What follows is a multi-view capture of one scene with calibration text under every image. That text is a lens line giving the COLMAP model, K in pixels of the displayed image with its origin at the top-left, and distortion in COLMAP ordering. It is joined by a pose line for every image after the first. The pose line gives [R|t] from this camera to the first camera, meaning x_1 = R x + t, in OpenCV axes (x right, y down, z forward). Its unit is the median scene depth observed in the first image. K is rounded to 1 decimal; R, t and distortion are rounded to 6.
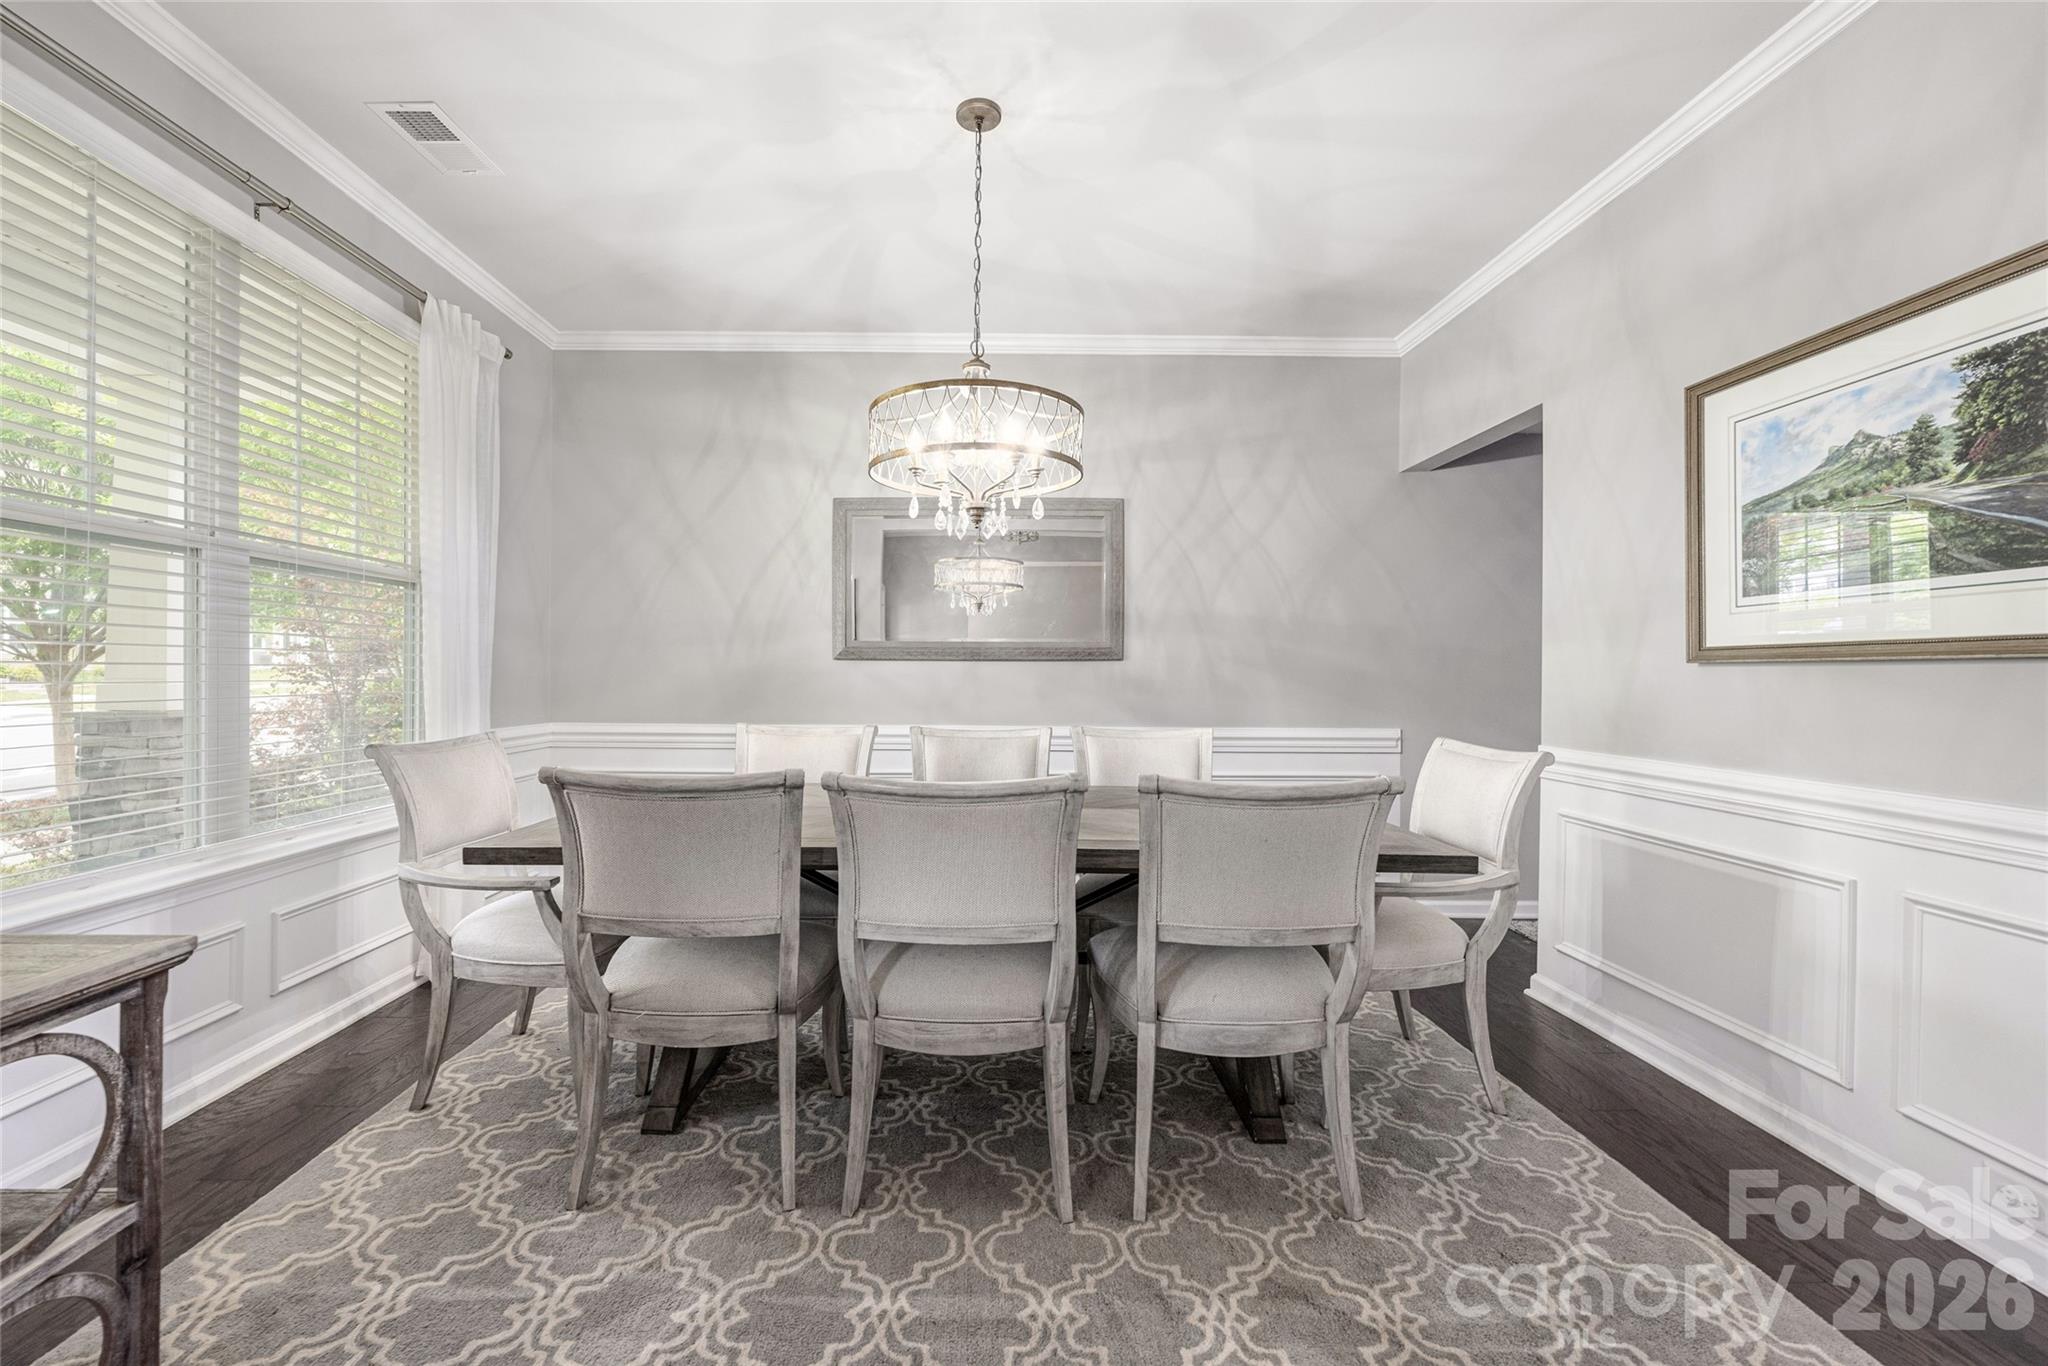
lens RADIAL K [[839.1, 0, 1017.4], [0, 839.1, 680.8], [0, 0, 1]] dist [-0.003786, 0.001109]
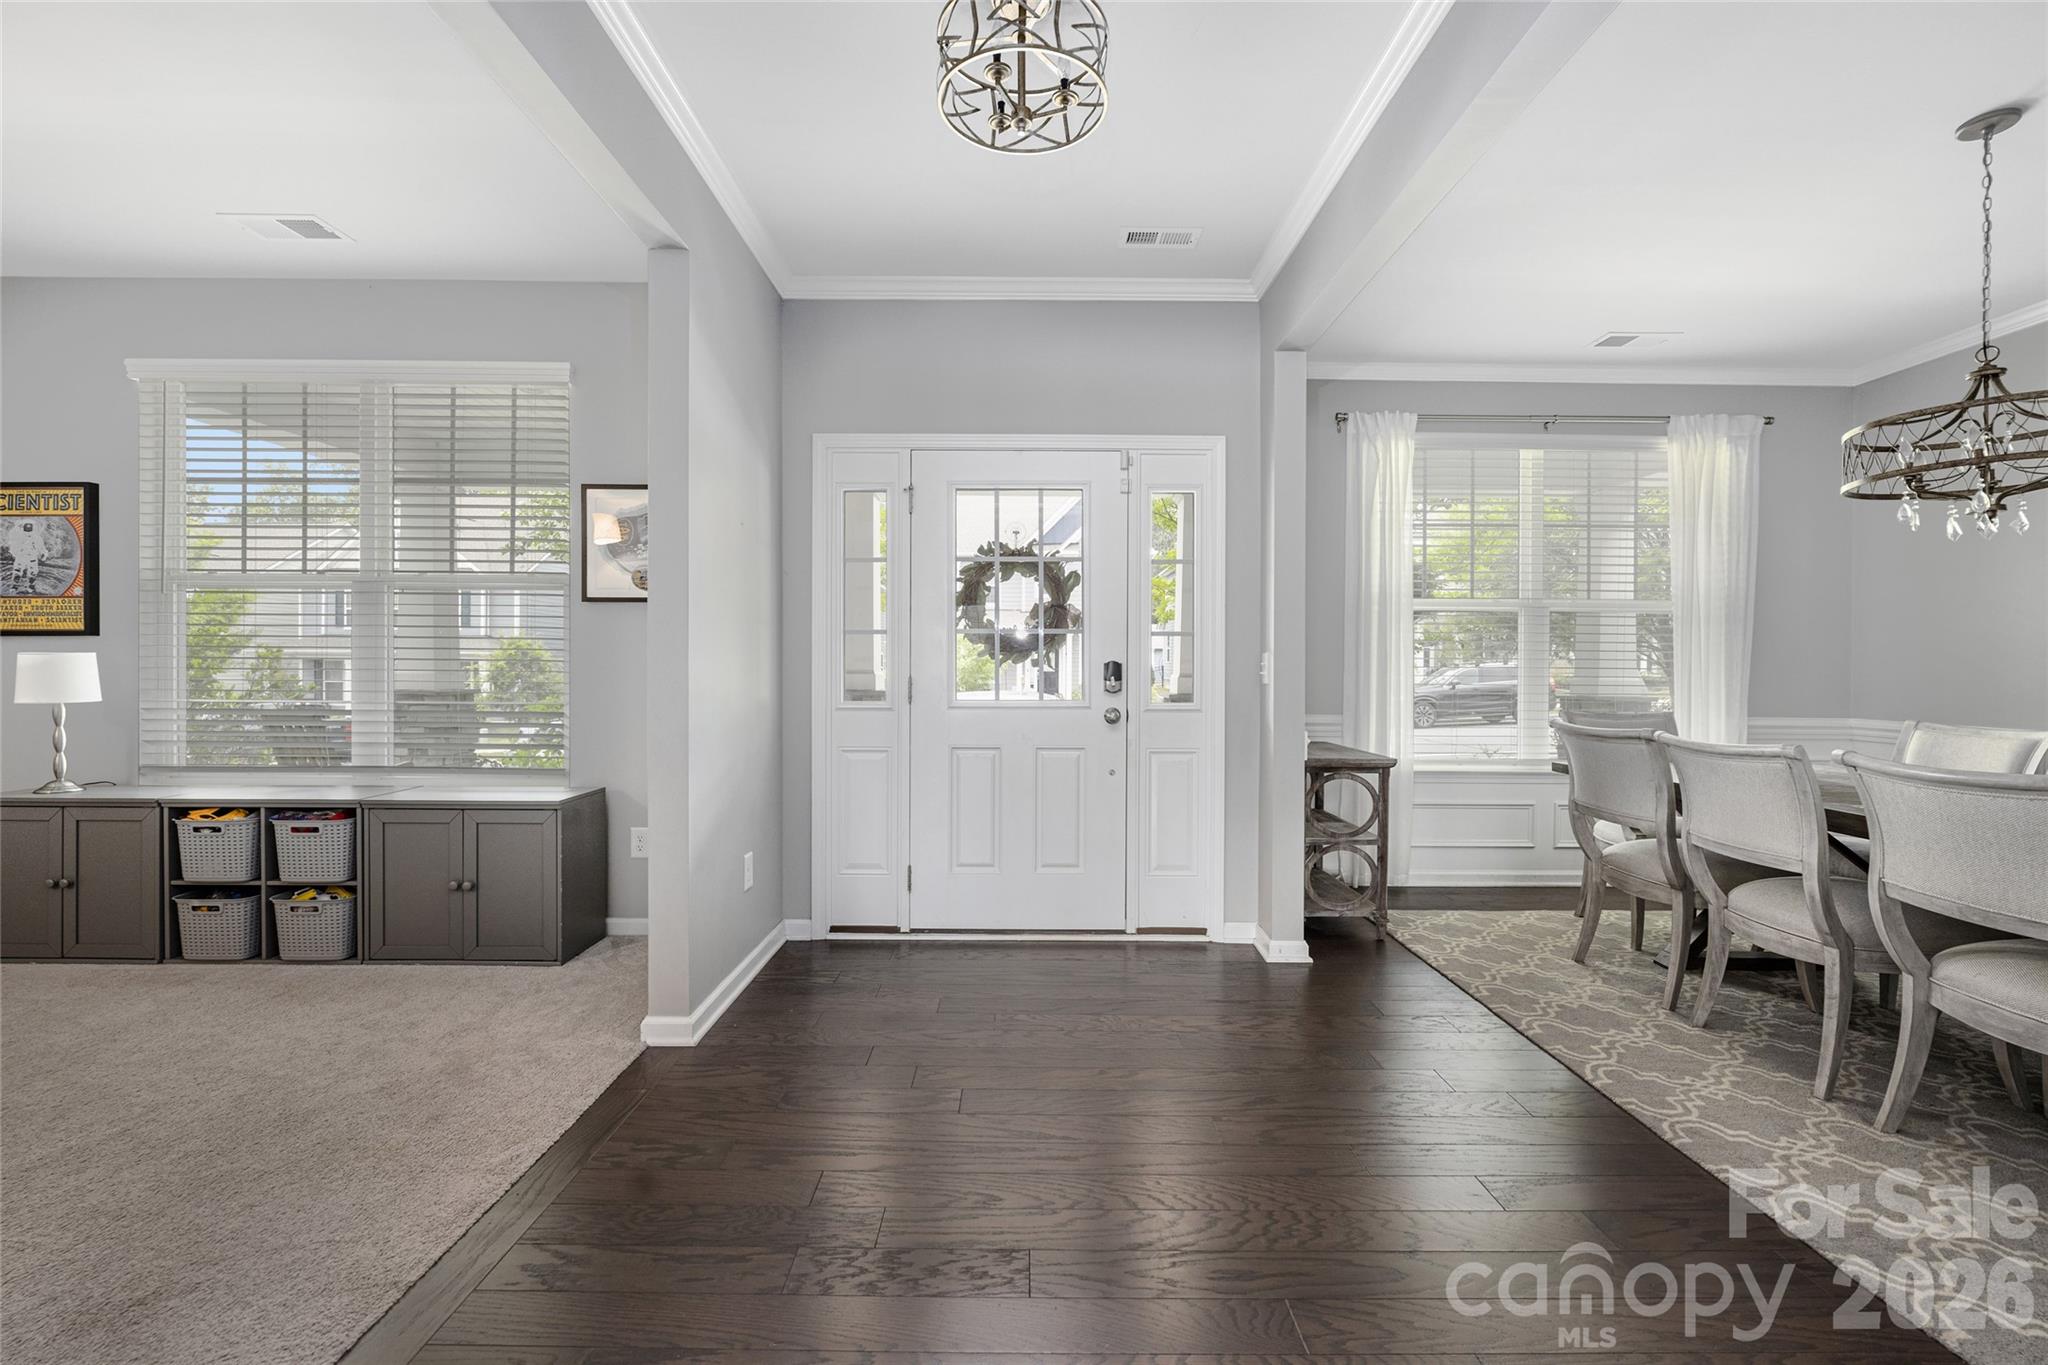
lens RADIAL K [[839.1, 0, 1012.7], [0, 839.1, 681.1], [0, 0, 1]] dist [-0.003786, 0.001109]
pose [[-0.016074, 0.010263, -0.999818, 1.346651], [-0.011079, 0.999884, 0.010442, 0.006880], [0.999809, 0.011245, -0.015958, -0.220383]]
